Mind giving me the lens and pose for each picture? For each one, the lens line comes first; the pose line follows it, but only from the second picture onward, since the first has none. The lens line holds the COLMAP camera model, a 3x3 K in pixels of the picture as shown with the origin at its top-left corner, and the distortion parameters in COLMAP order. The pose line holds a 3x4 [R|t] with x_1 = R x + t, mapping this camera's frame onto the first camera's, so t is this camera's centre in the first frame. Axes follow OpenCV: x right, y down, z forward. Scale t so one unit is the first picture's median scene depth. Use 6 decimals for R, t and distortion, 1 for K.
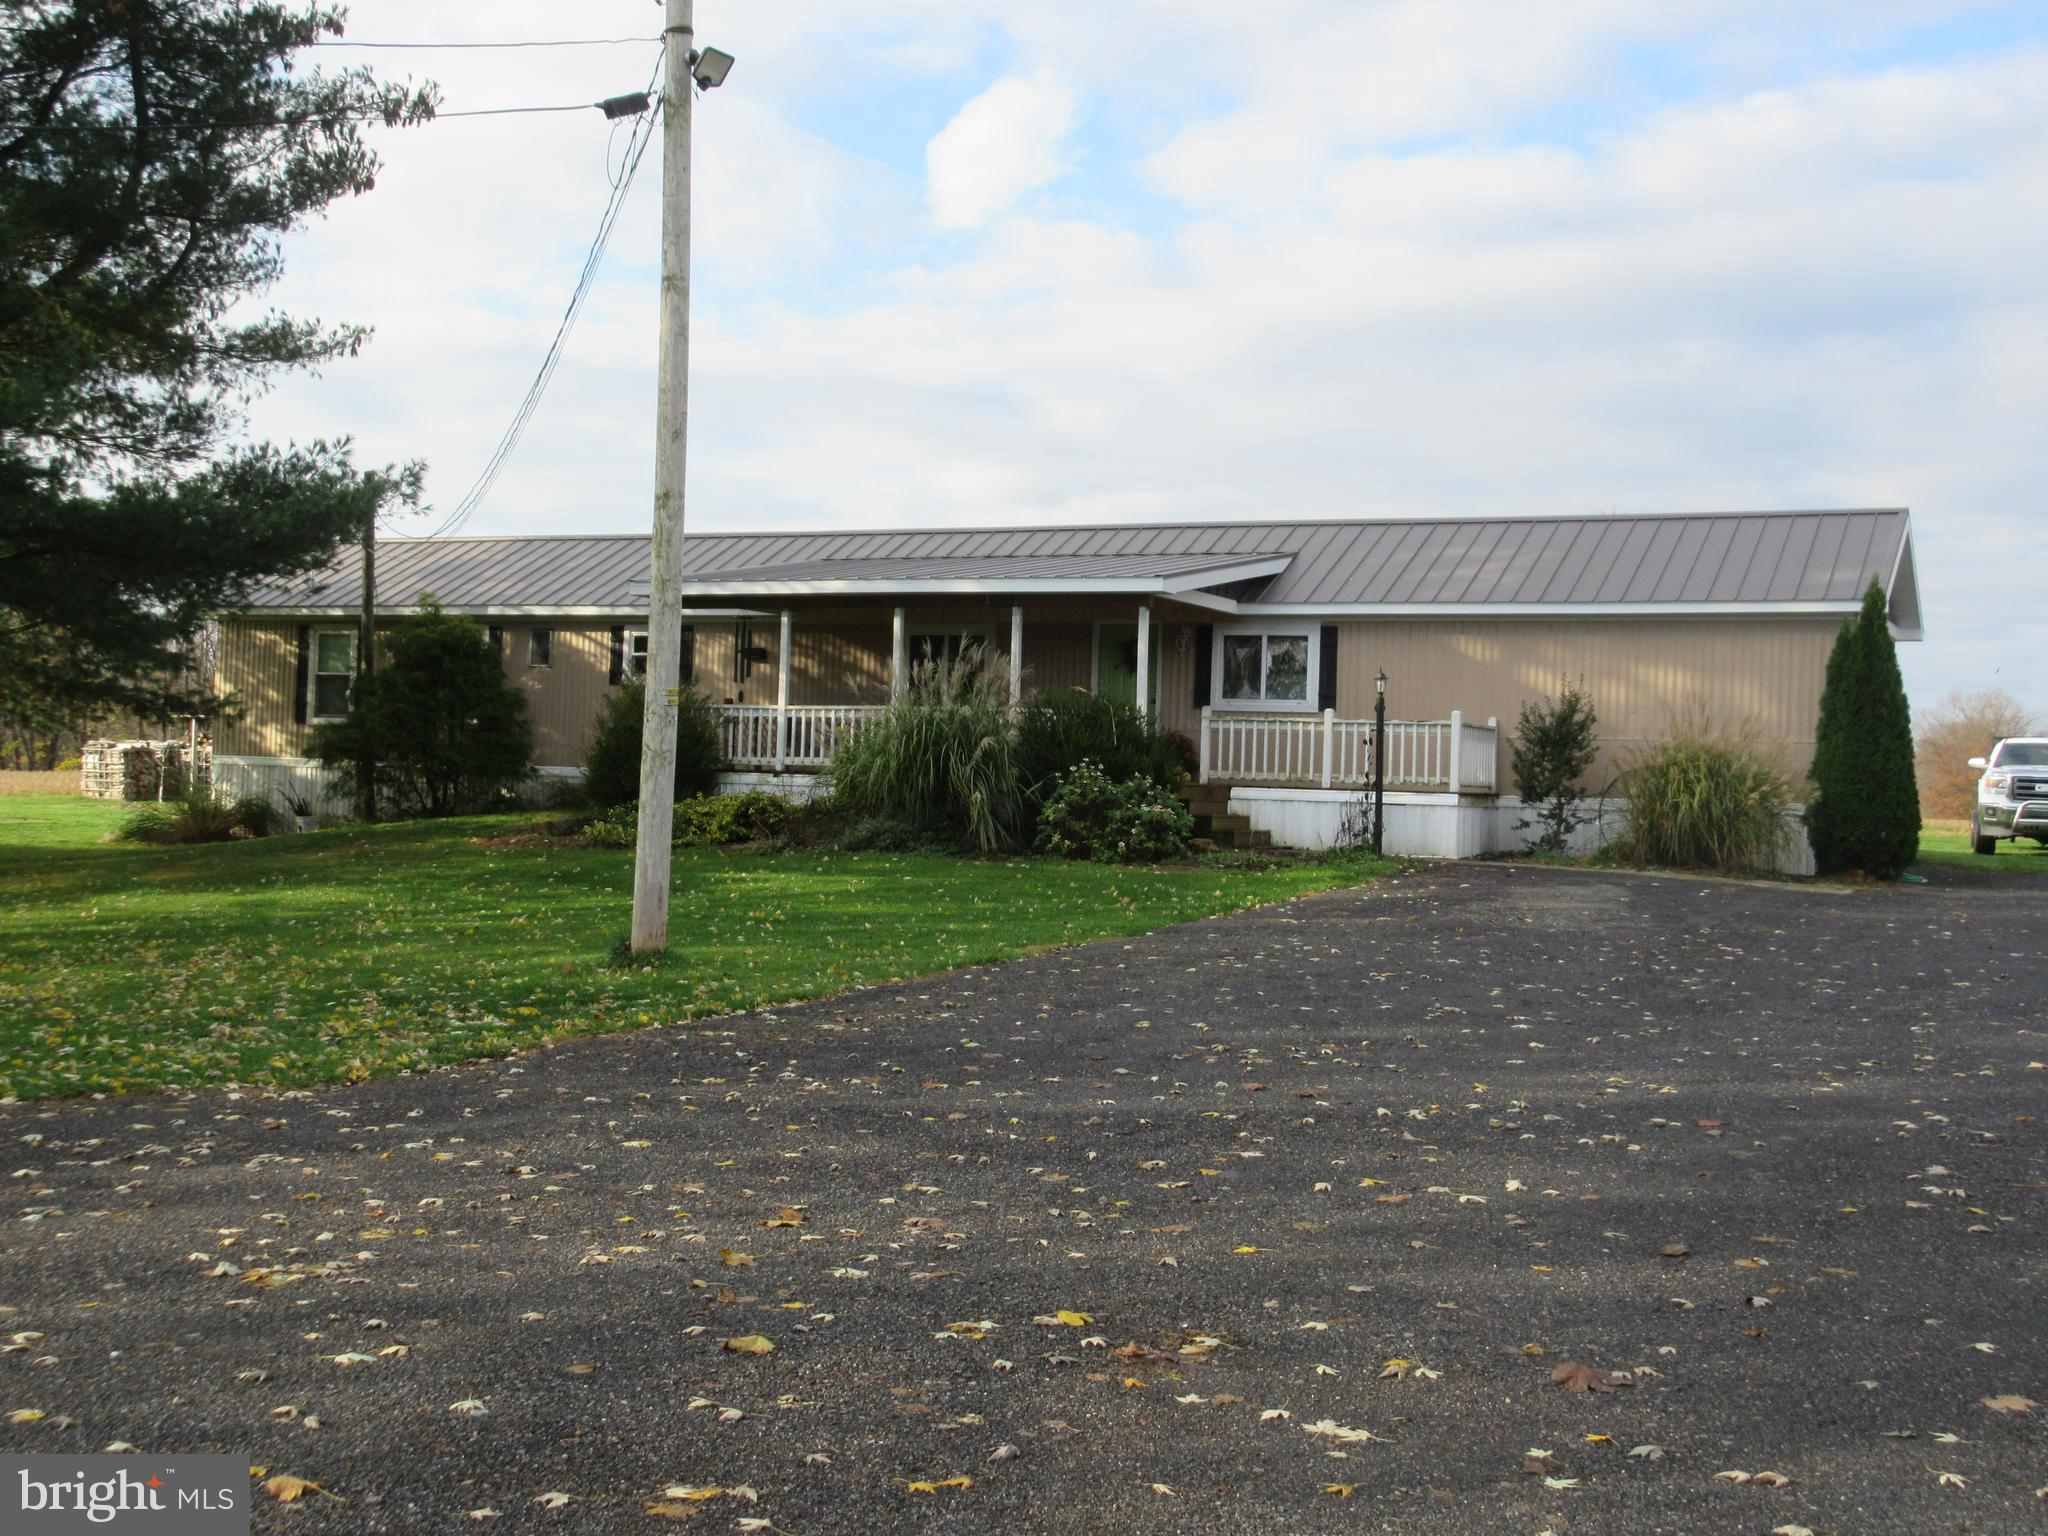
lens RADIAL K [[2439.4, 0, 1010.5], [0, 2439.4, 765.9], [0, 0, 1]] dist [-0.037925, 0.000000]
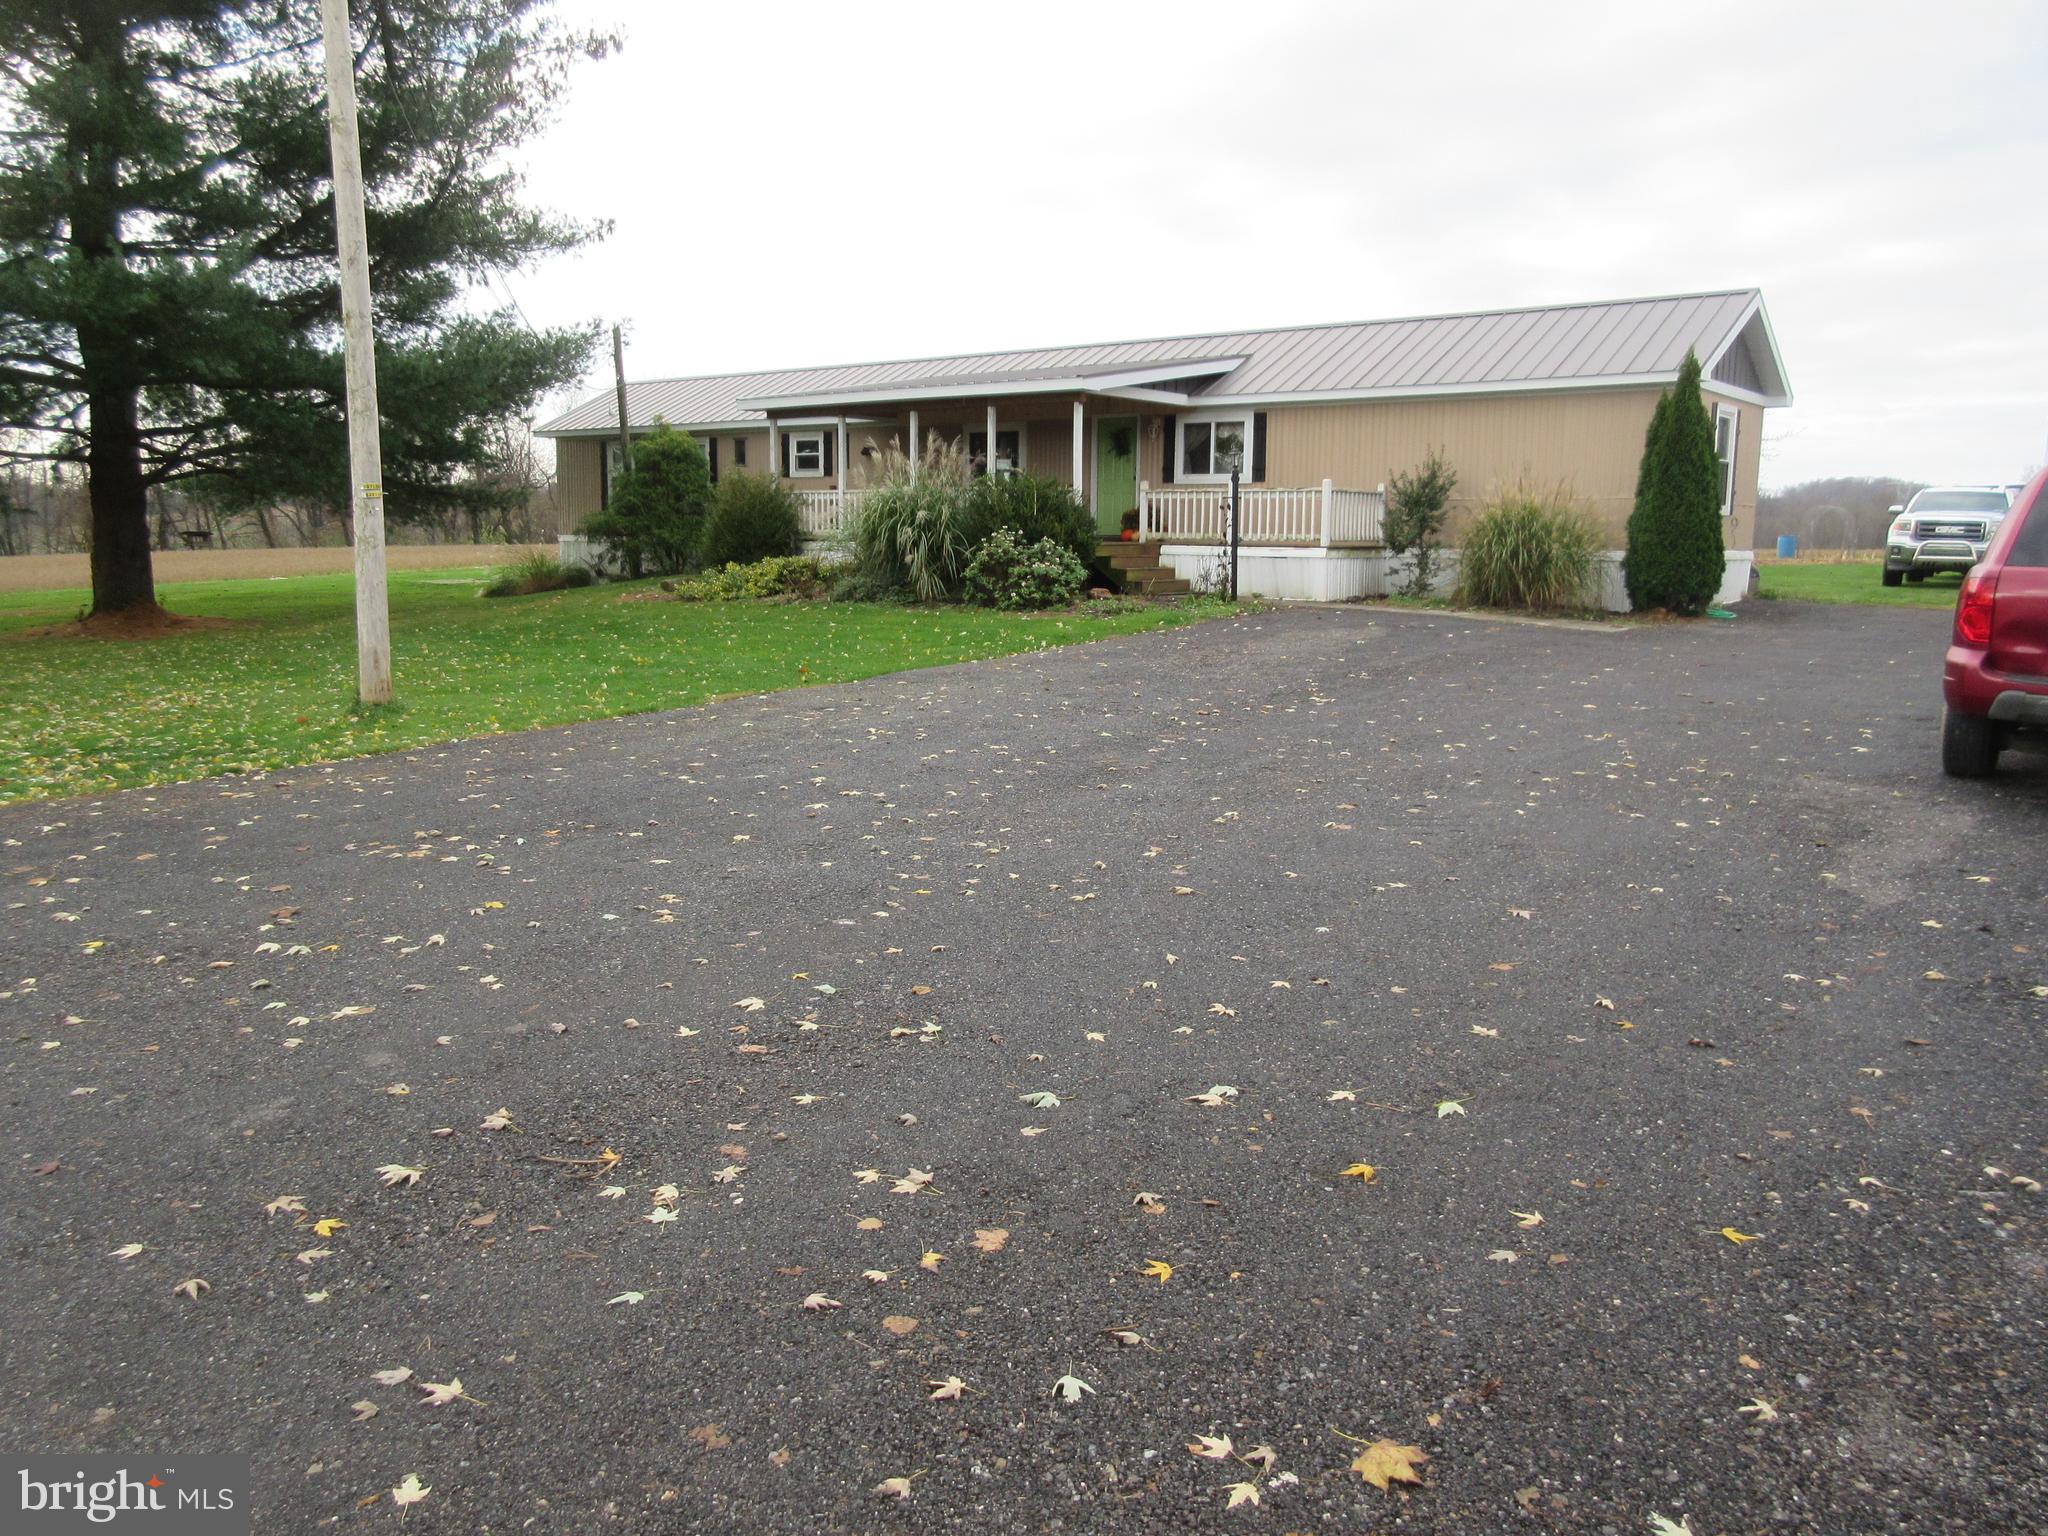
lens RADIAL K [[1528.0, 0, 1046.9], [0, 1528.0, 777.5], [0, 0, 1]] dist [-0.011566, -0.002610]
pose [[0.980377, 0.009583, -0.196897, 0.191457], [0.022248, 0.987057, 0.158819, 0.000395], [0.195870, -0.160083, 0.967475, 0.202797]]
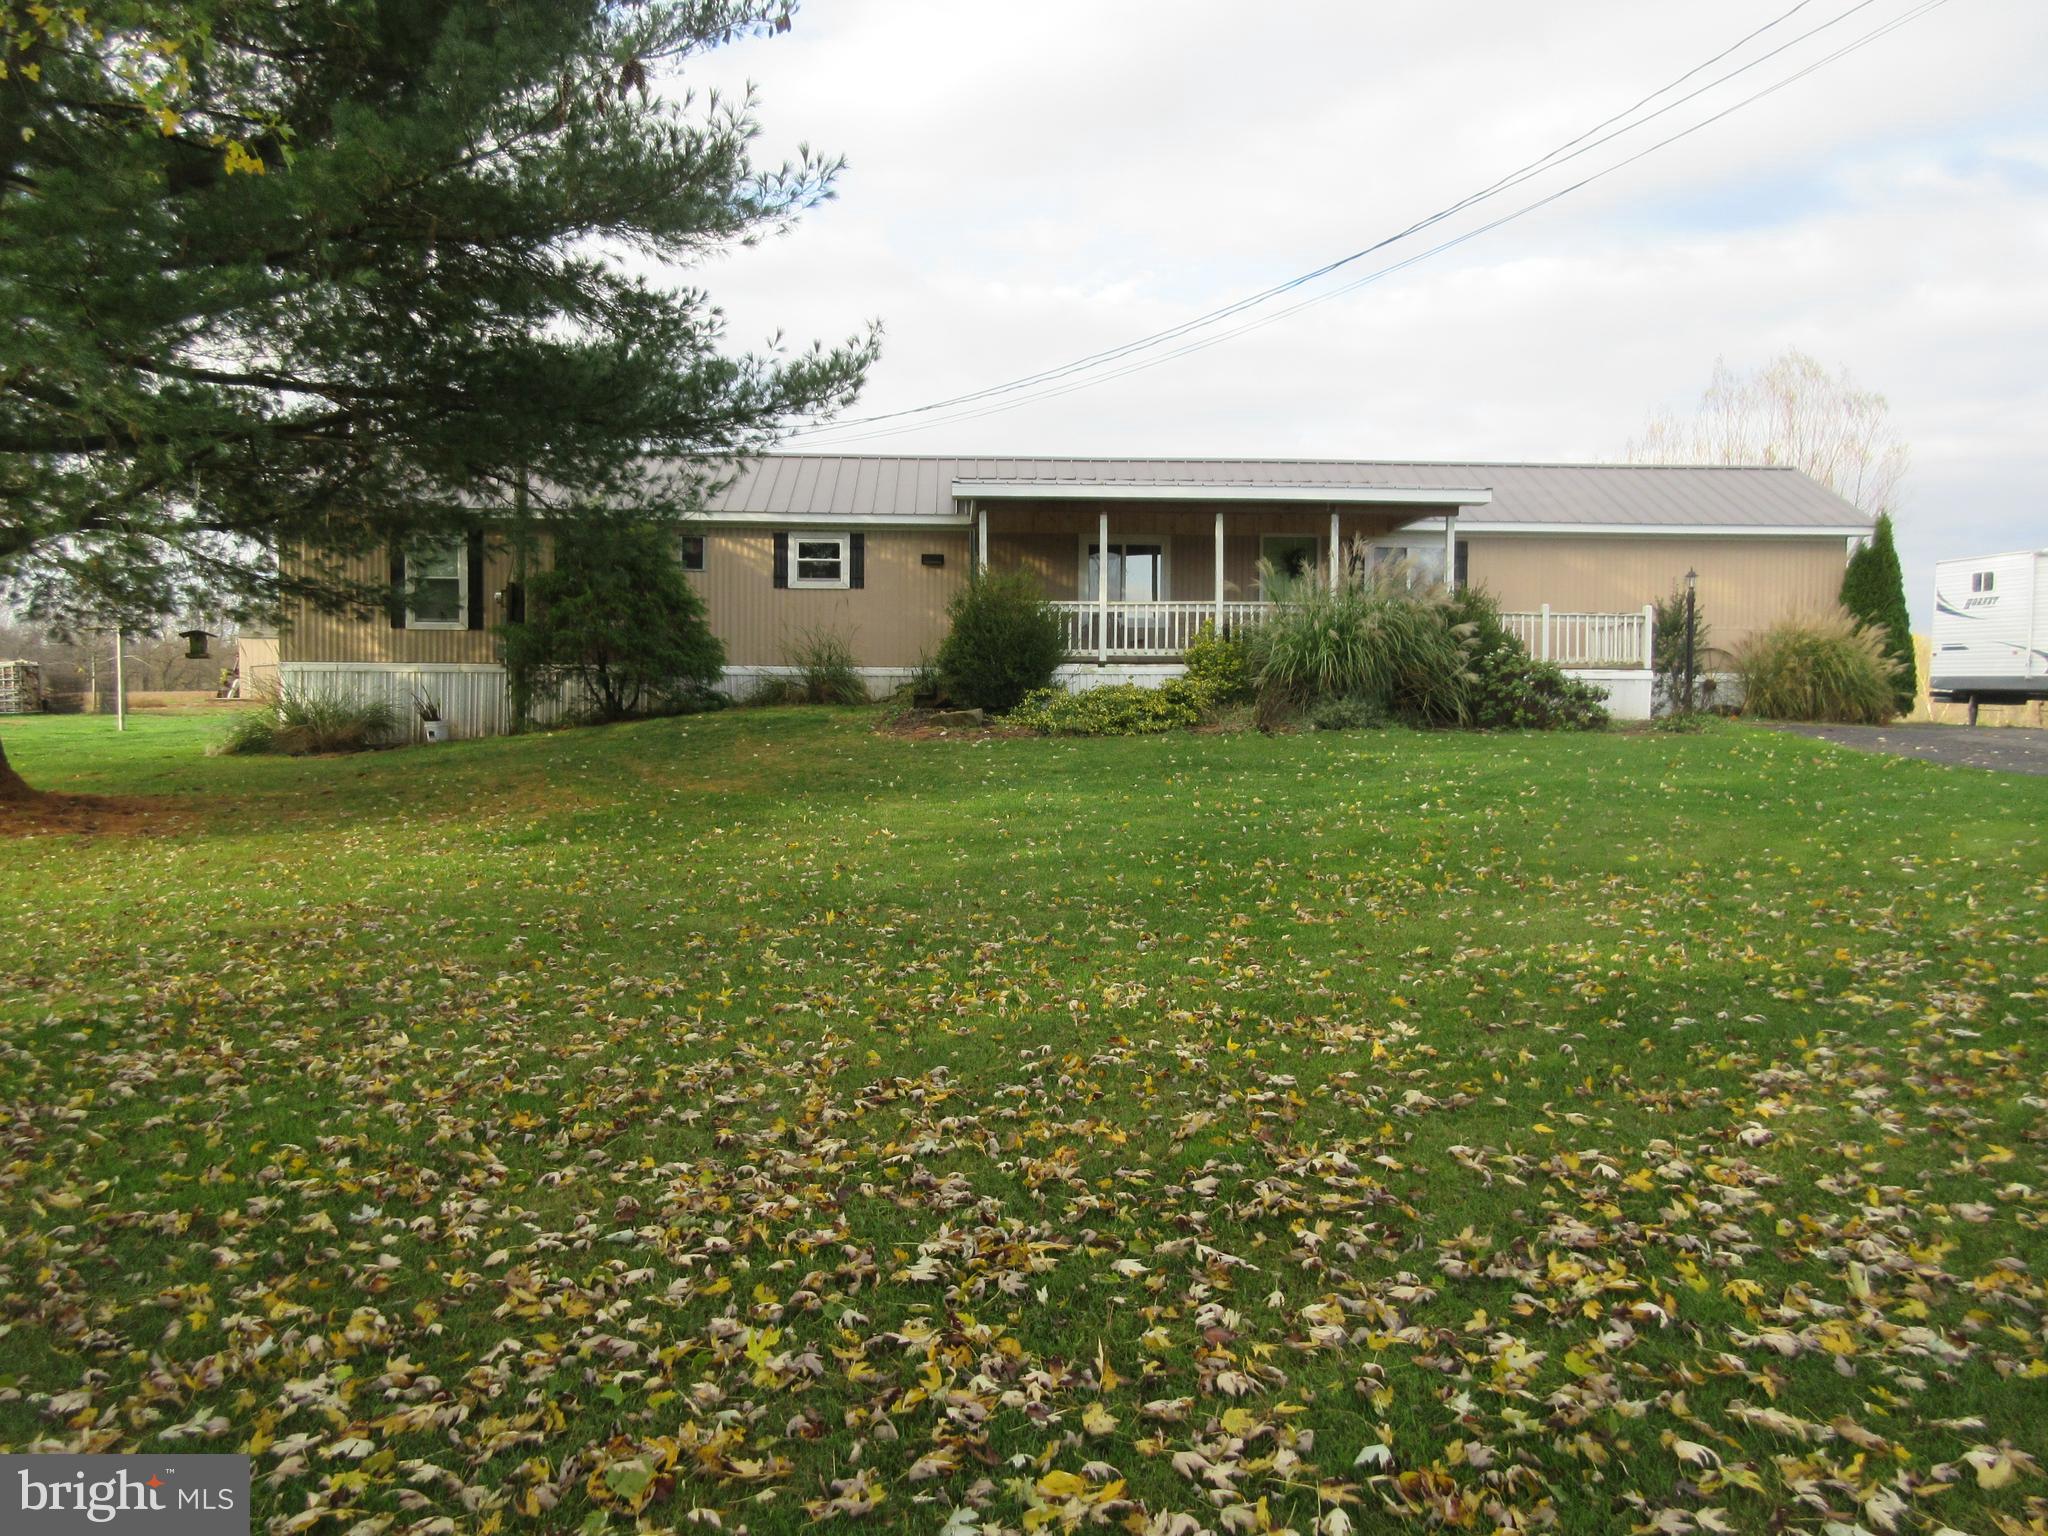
lens RADIAL K [[1528.0, 0, 1026.1], [0, 1528.0, 769.8], [0, 0, 1]] dist [-0.011566, -0.002610]
pose [[0.883855, -0.048140, 0.465277, -0.469346], [0.017921, 0.997445, 0.069158, 0.002407], [-0.467418, -0.052788, 0.882459, 0.426981]]
